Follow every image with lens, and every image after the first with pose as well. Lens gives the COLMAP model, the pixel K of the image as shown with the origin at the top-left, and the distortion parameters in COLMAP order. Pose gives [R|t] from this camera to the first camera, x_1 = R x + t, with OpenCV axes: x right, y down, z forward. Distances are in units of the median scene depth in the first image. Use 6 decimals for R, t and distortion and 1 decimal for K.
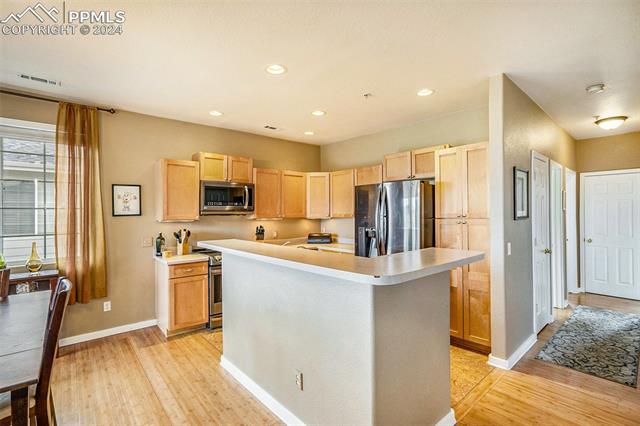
lens RADIAL K [[299.8, 0, 320.8], [0, 299.8, 213.0], [0, 0, 1]] dist [-0.013484, 0.001610]
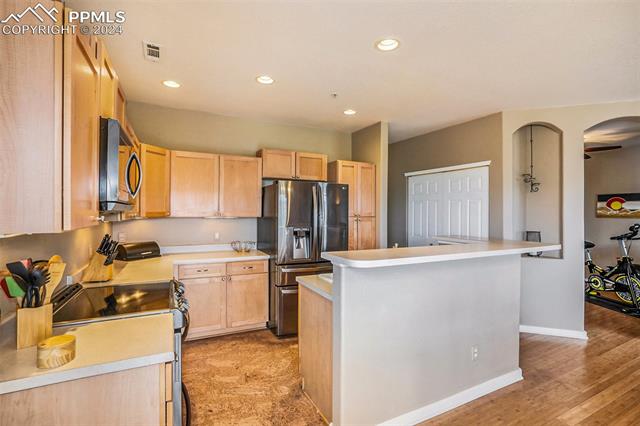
lens RADIAL K [[299.8, 0, 319.8], [0, 299.8, 210.6], [0, 0, 1]] dist [-0.013484, 0.001610]
pose [[0.253481, 0.009237, 0.967296, -0.462320], [-0.007808, 0.999941, -0.007503, 0.003320], [-0.967309, -0.005651, 0.253539, 0.435884]]
